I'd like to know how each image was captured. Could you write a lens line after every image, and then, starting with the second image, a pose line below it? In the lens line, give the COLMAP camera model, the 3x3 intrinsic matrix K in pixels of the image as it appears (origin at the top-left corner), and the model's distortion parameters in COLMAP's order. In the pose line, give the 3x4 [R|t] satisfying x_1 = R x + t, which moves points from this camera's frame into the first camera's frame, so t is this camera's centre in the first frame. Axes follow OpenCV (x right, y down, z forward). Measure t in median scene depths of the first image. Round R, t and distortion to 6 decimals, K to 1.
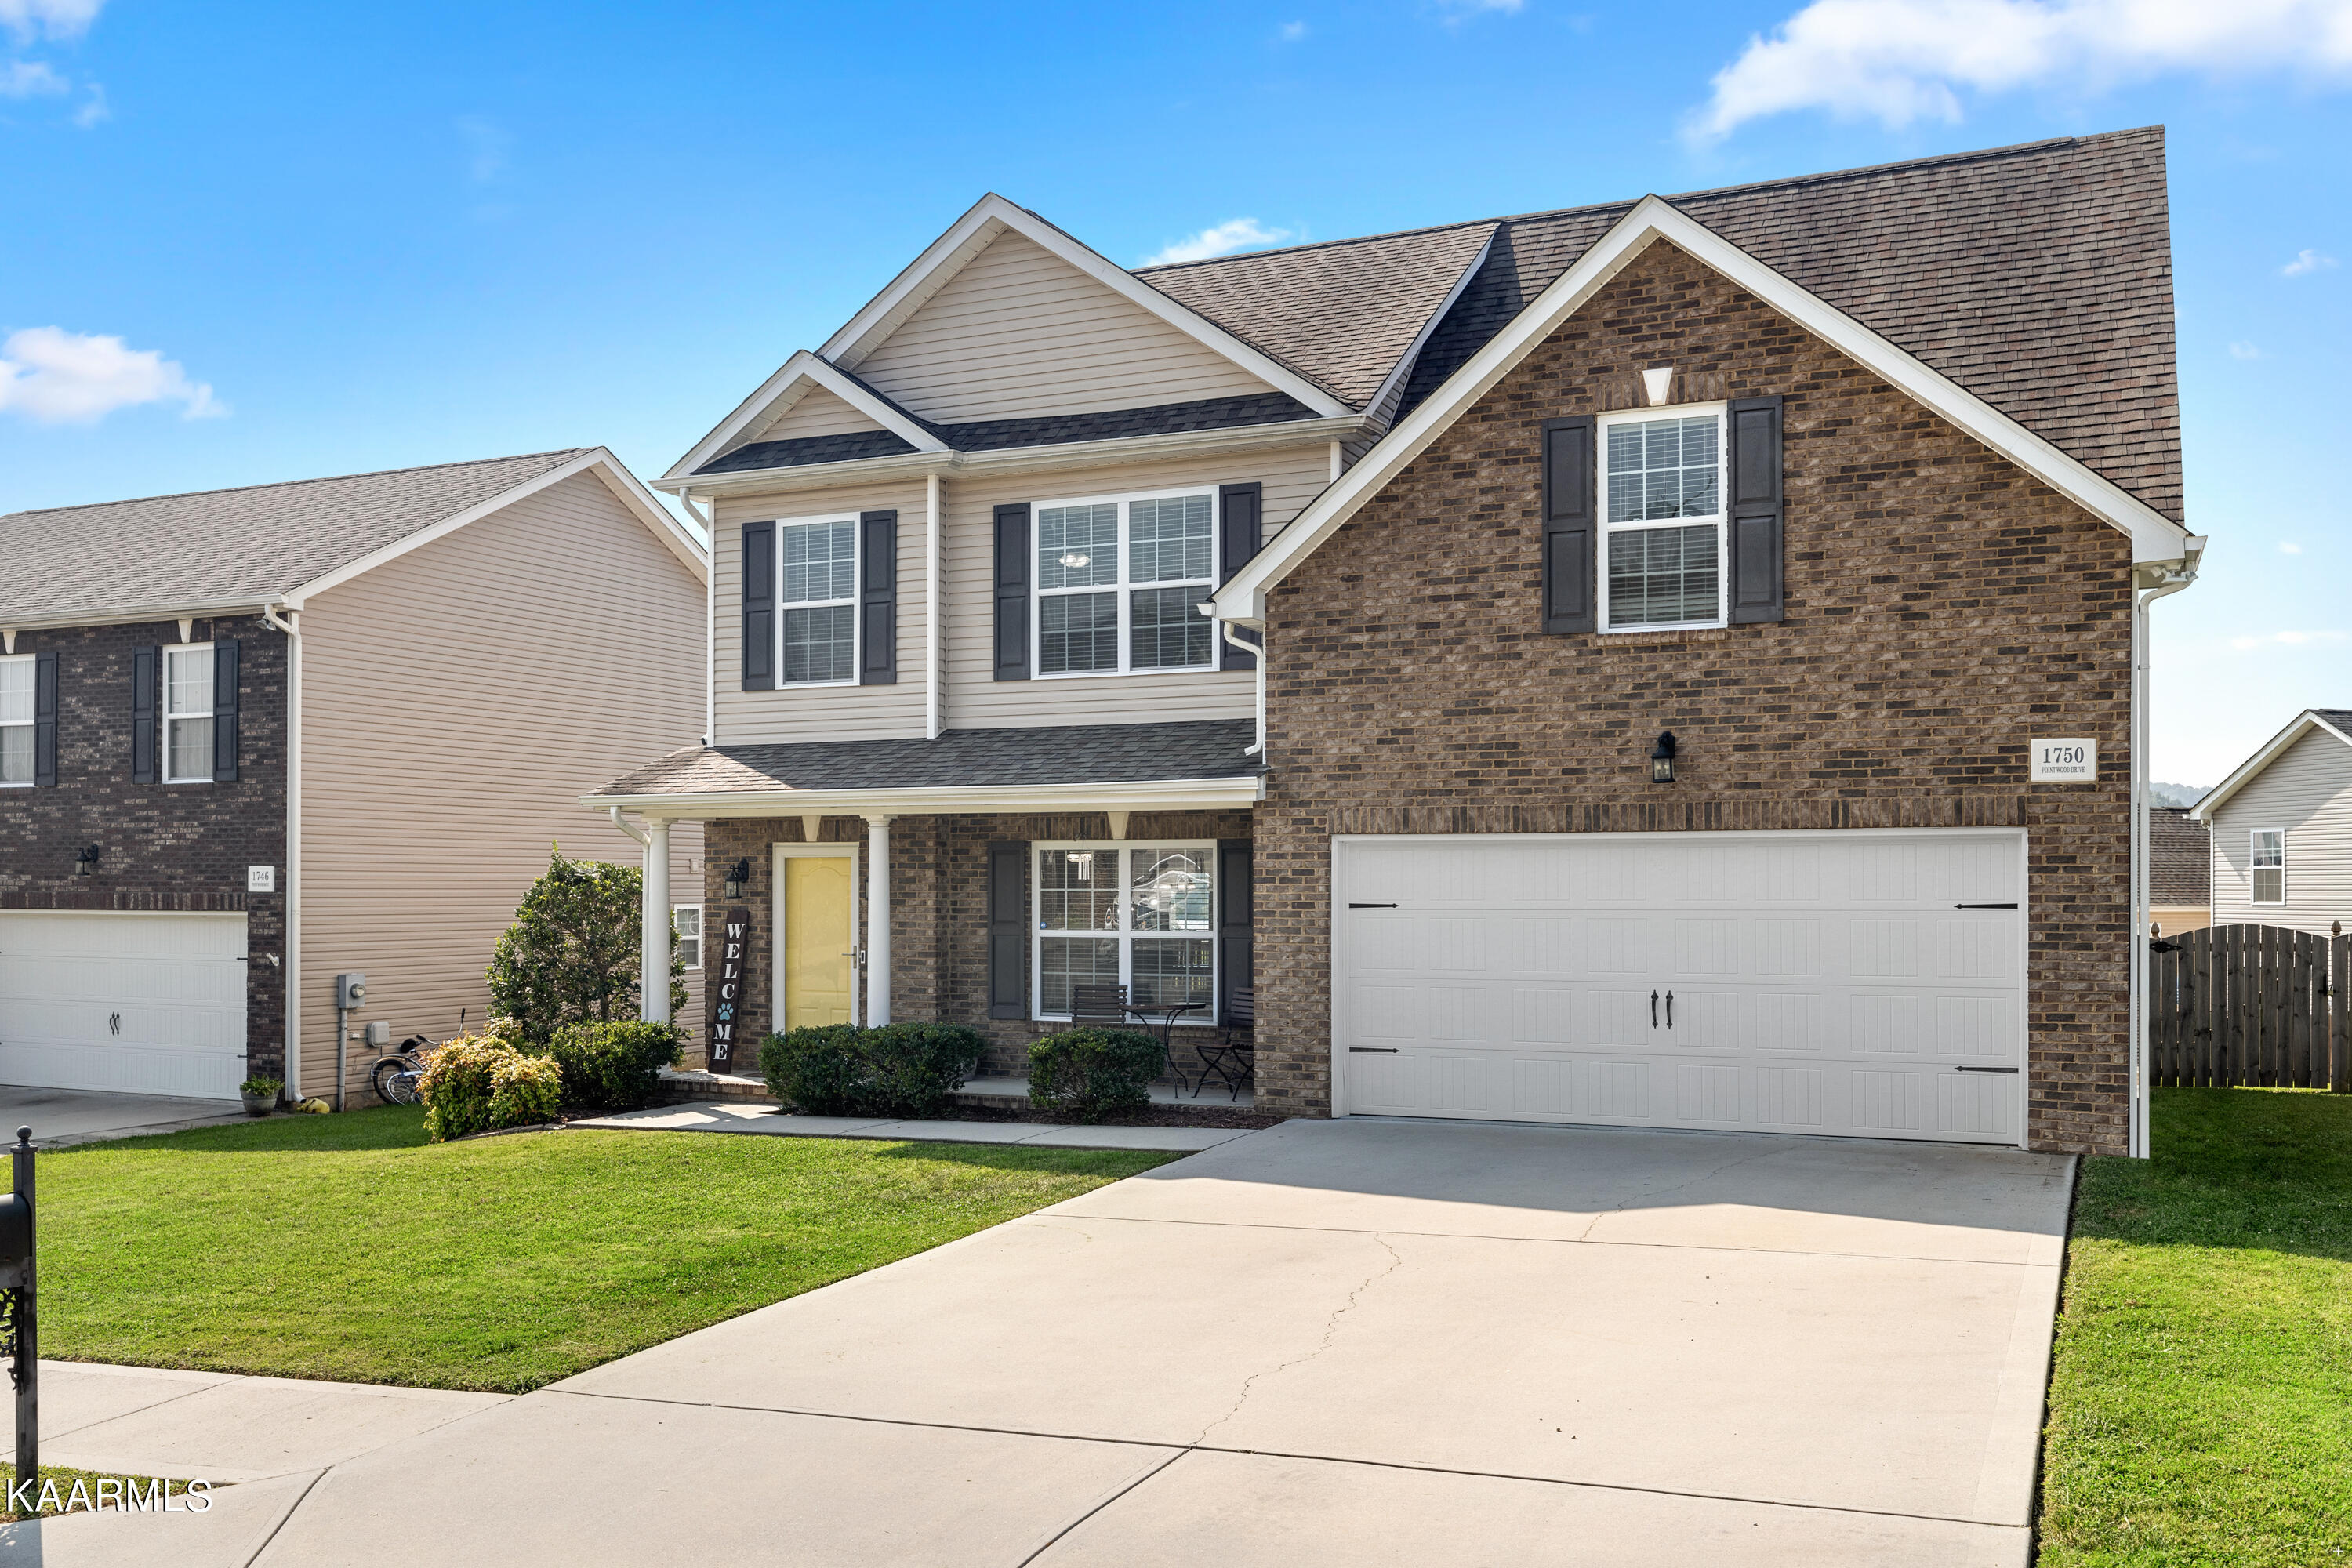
lens RADIAL K [[1972.0, 0, 1202.2], [0, 1972.0, 843.3], [0, 0, 1]] dist [0.005937, -0.007195]
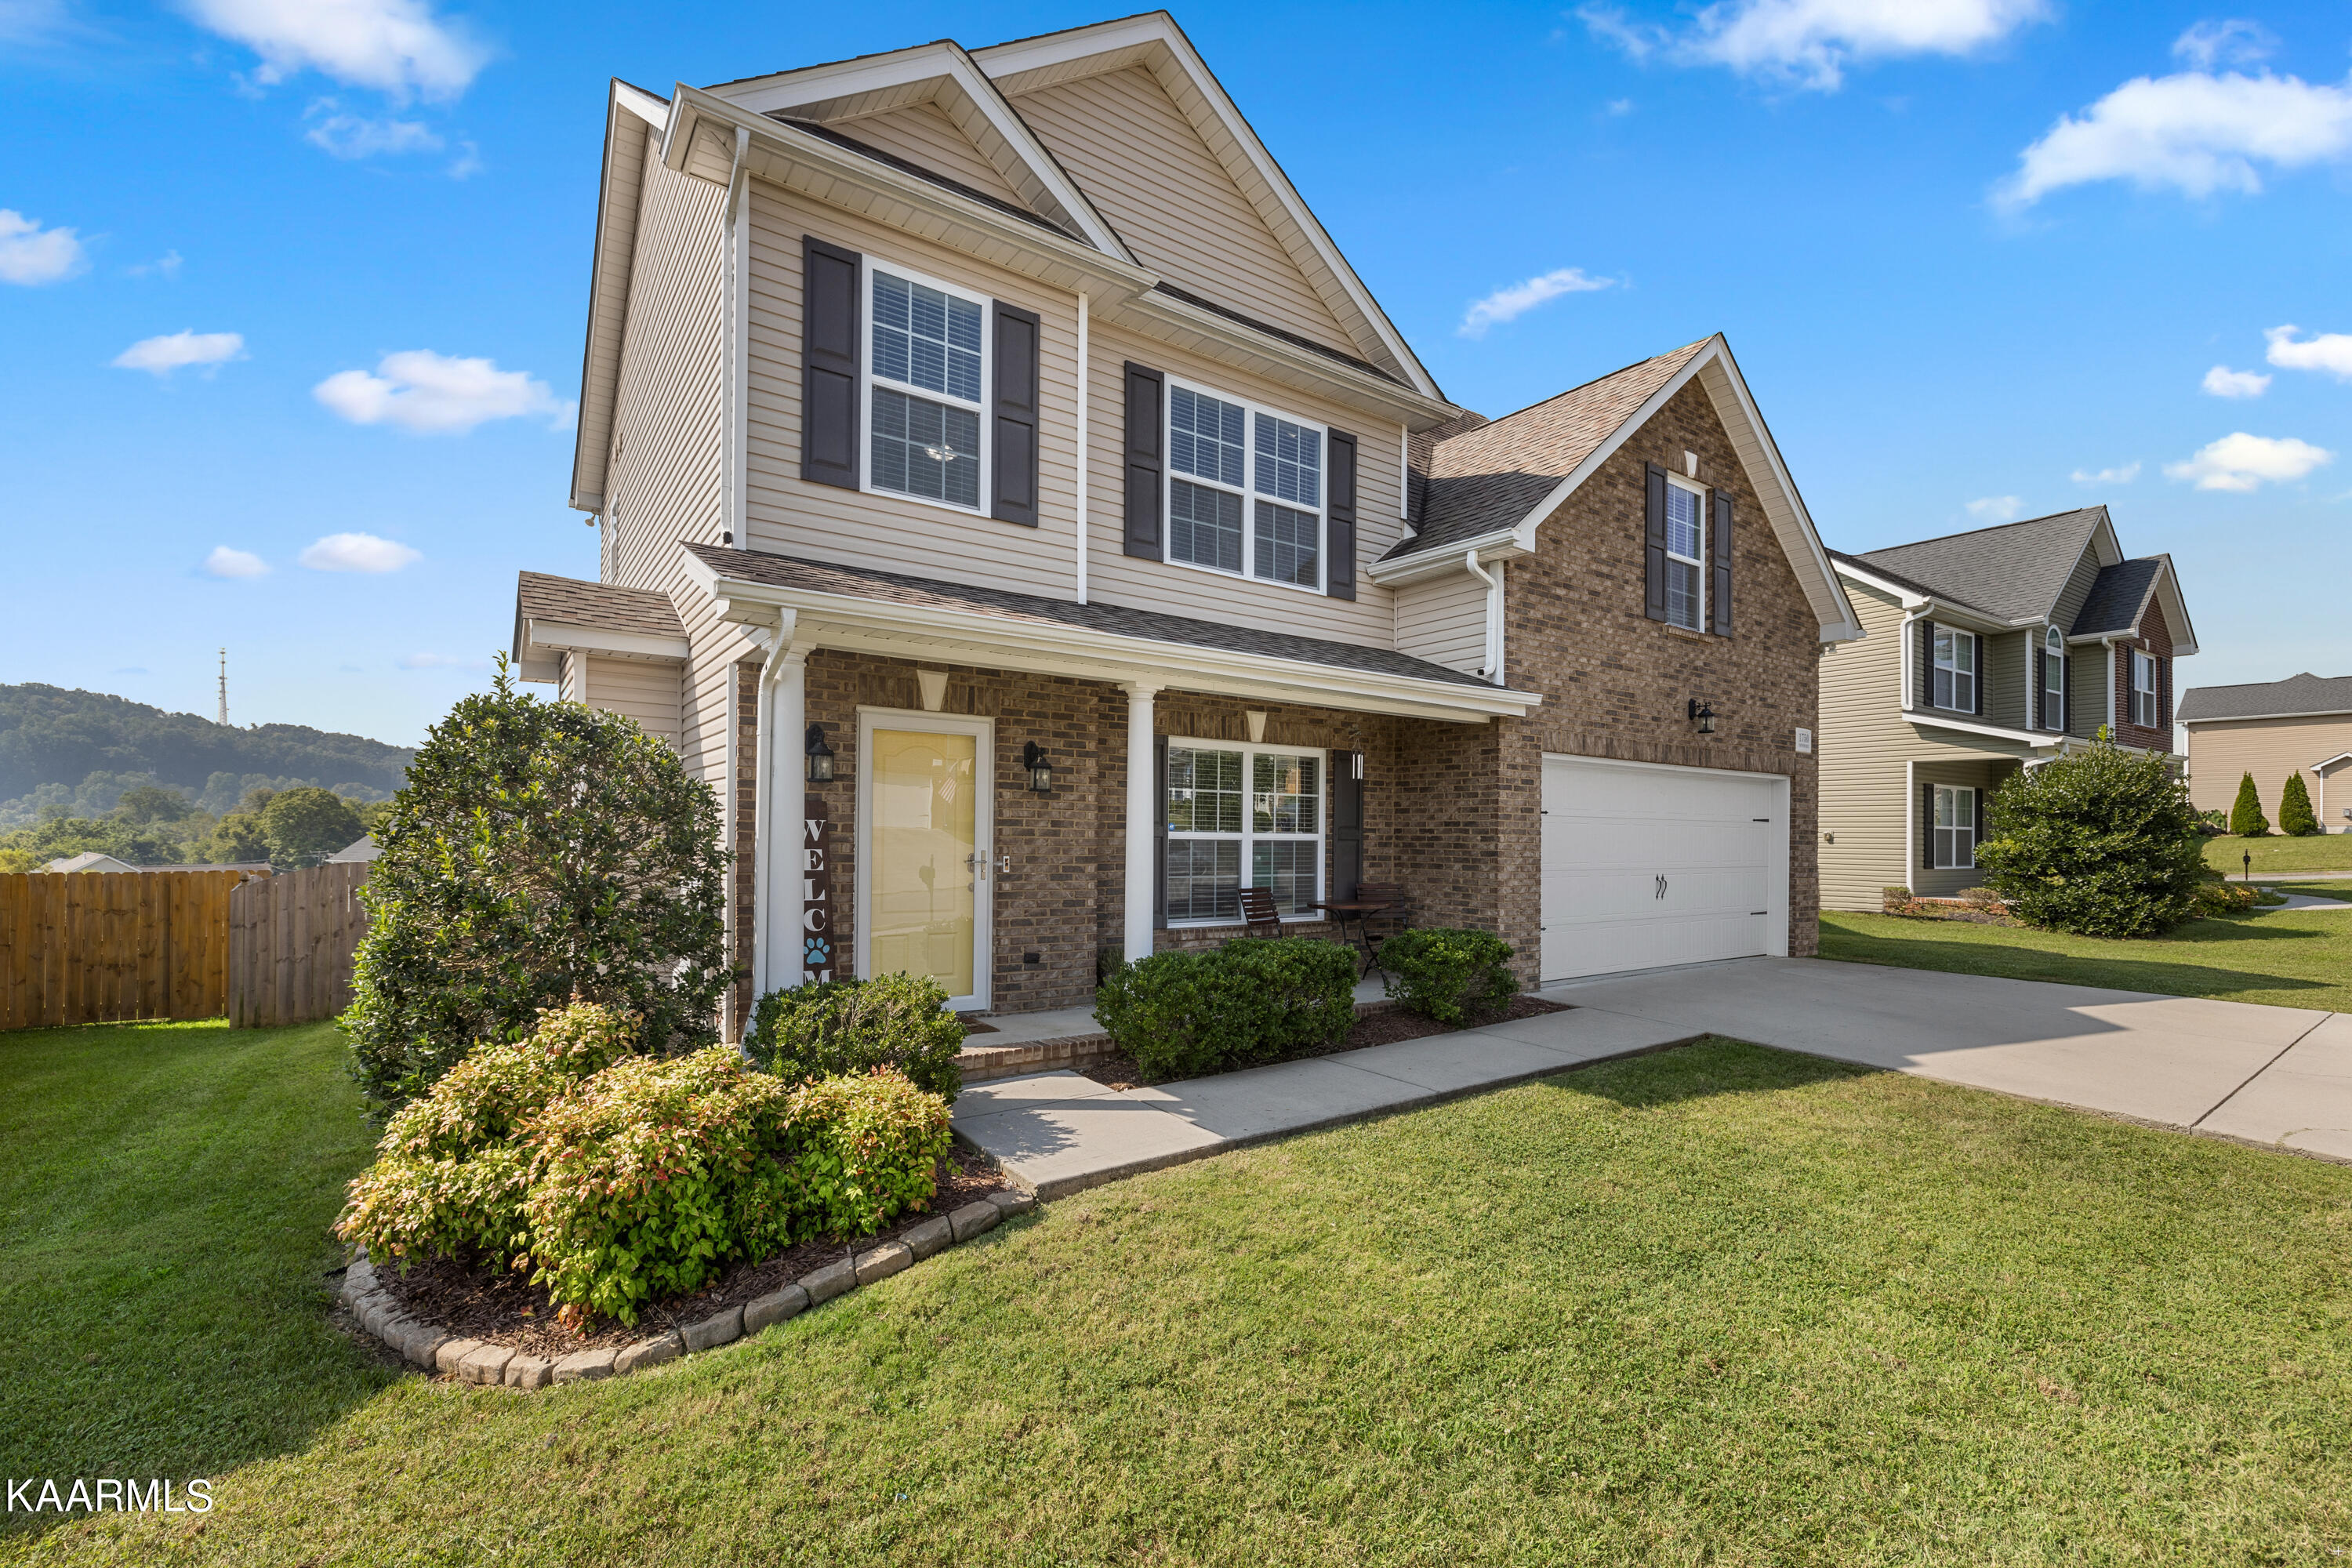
lens RADIAL K [[976.6, 0, 1163.6], [0, 976.6, 817.2], [0, 0, 1]] dist [-0.000406, 0.000229]
pose [[0.535417, 0.021781, 0.844307, -0.562864], [-0.034155, 0.999408, -0.004122, 0.046209], [-0.843897, -0.026630, 0.535844, 0.890825]]
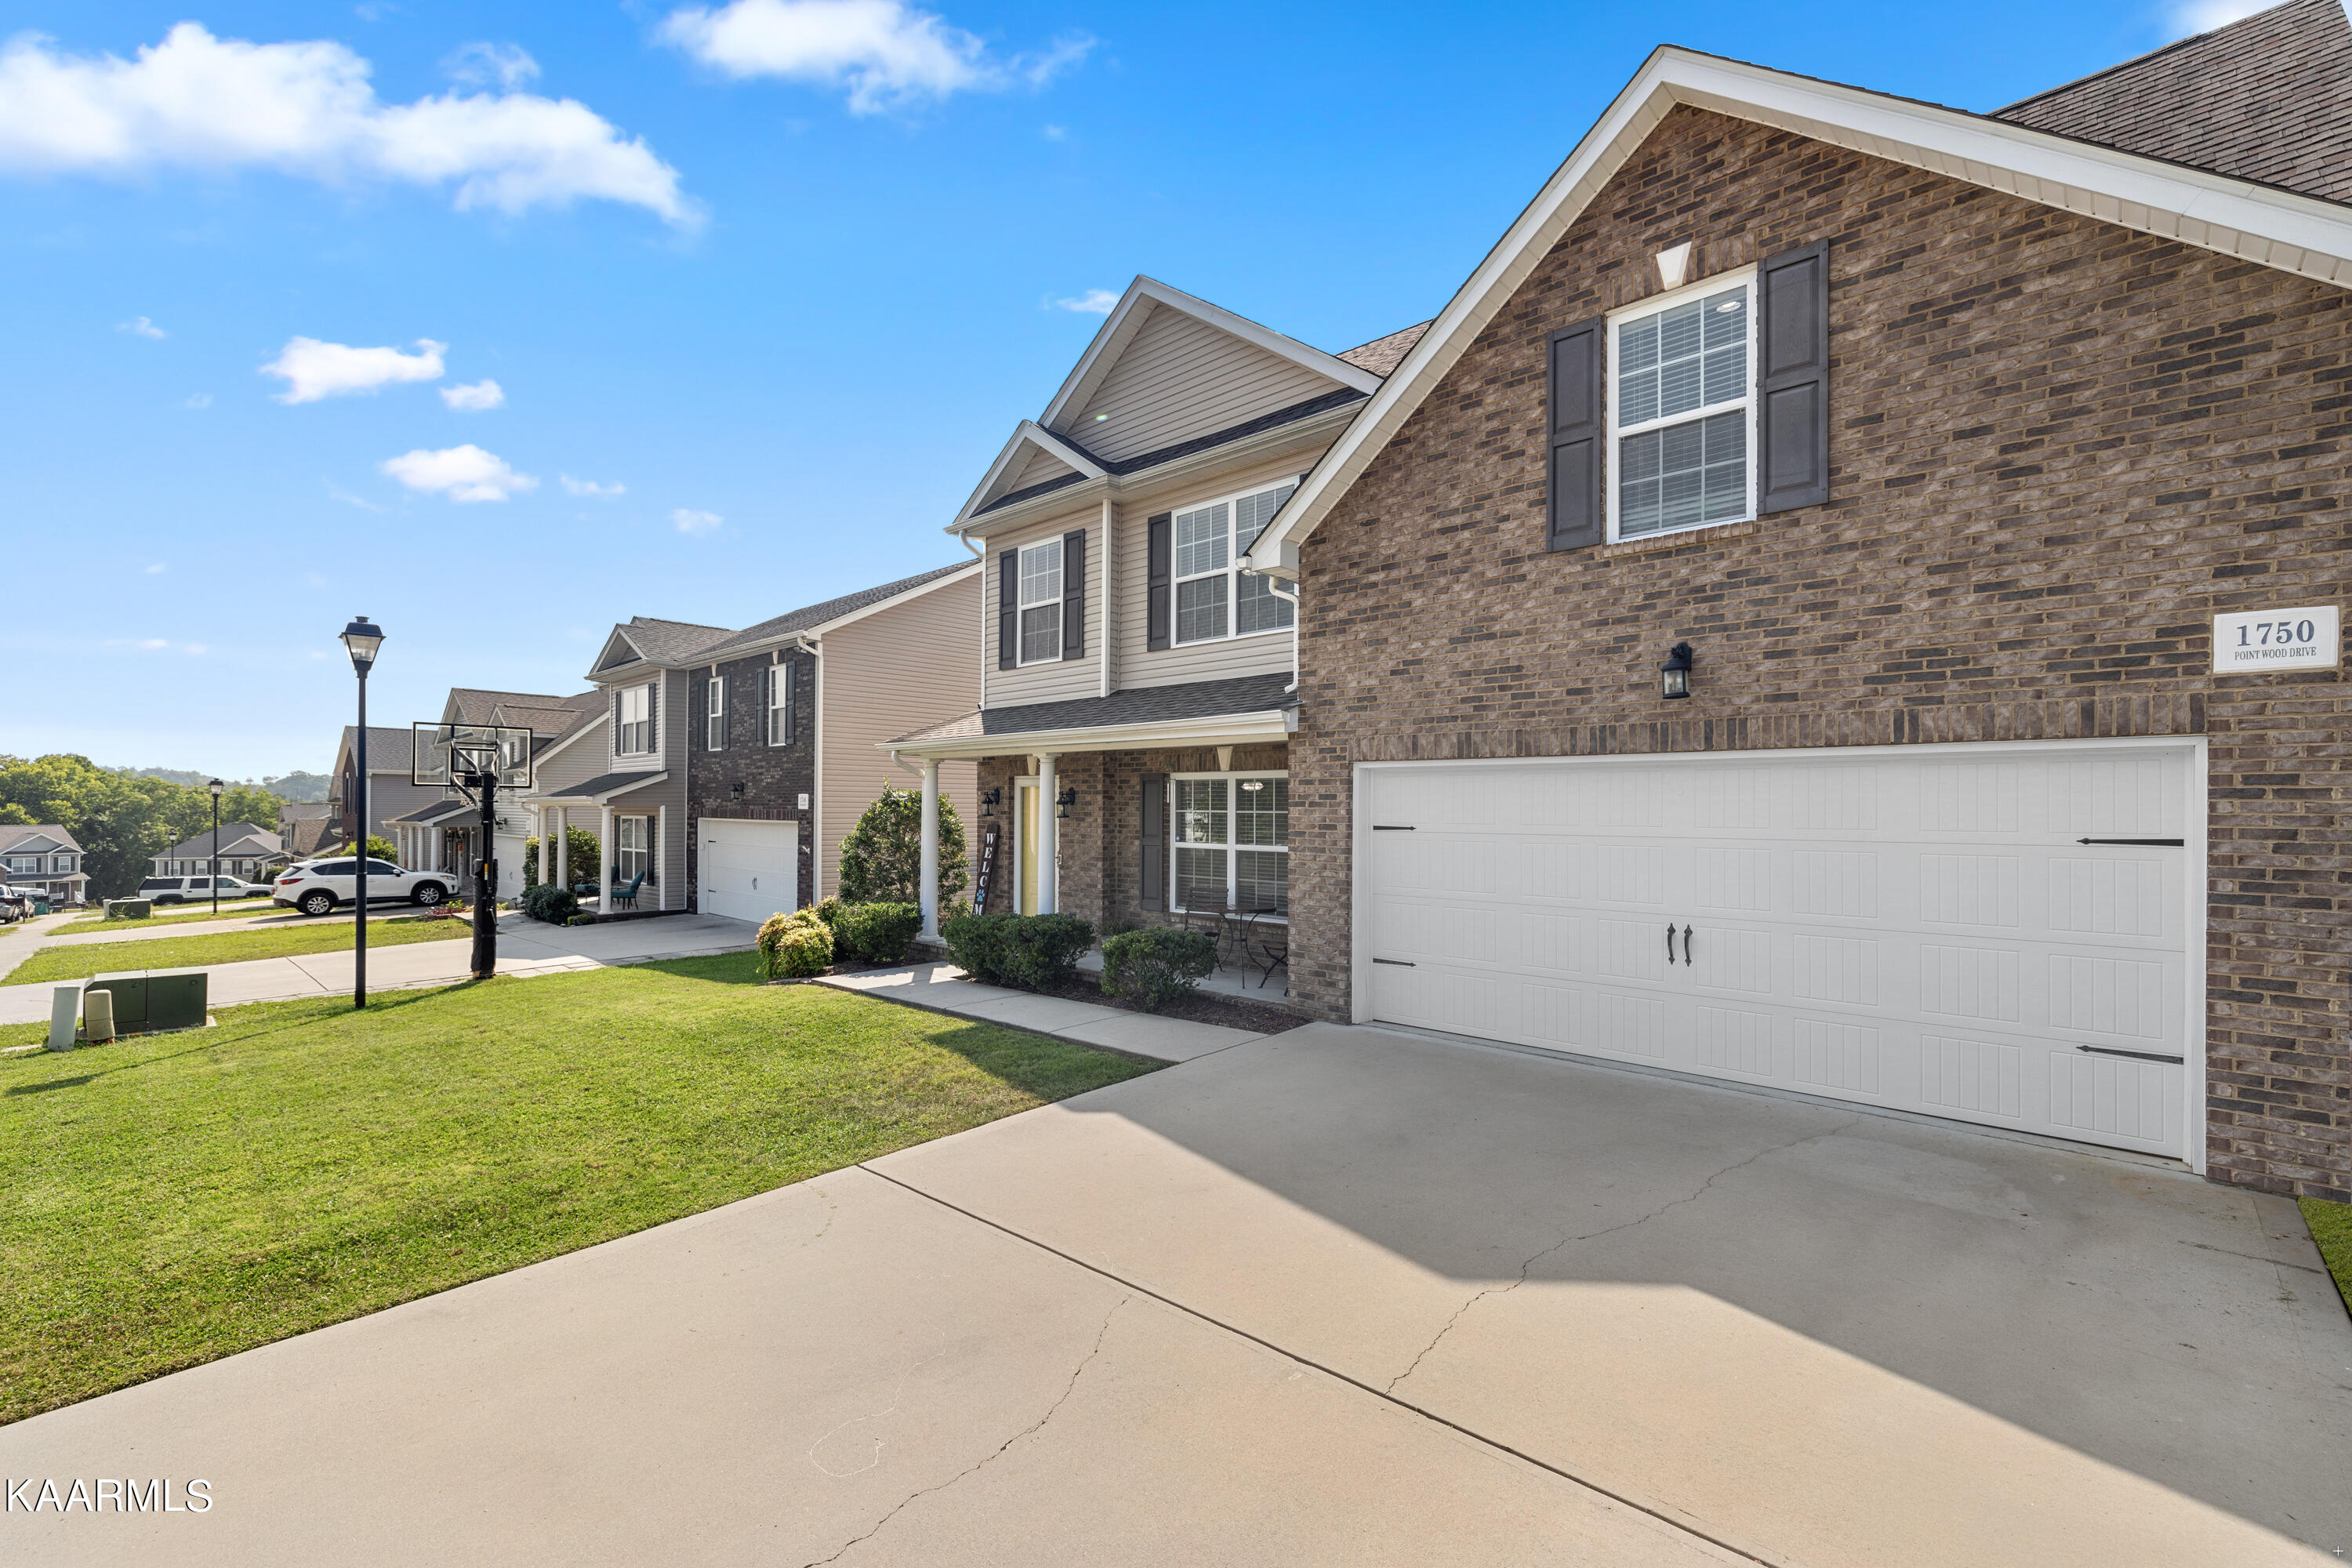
lens RADIAL K [[976.6, 0, 1189.1], [0, 976.6, 795.5], [0, 0, 1]] dist [-0.000406, 0.000229]
pose [[0.945486, 0.001411, -0.325661, 0.158382], [0.001626, 0.999958, 0.009052, 0.009041], [0.325660, -0.009088, 0.945443, 0.472706]]
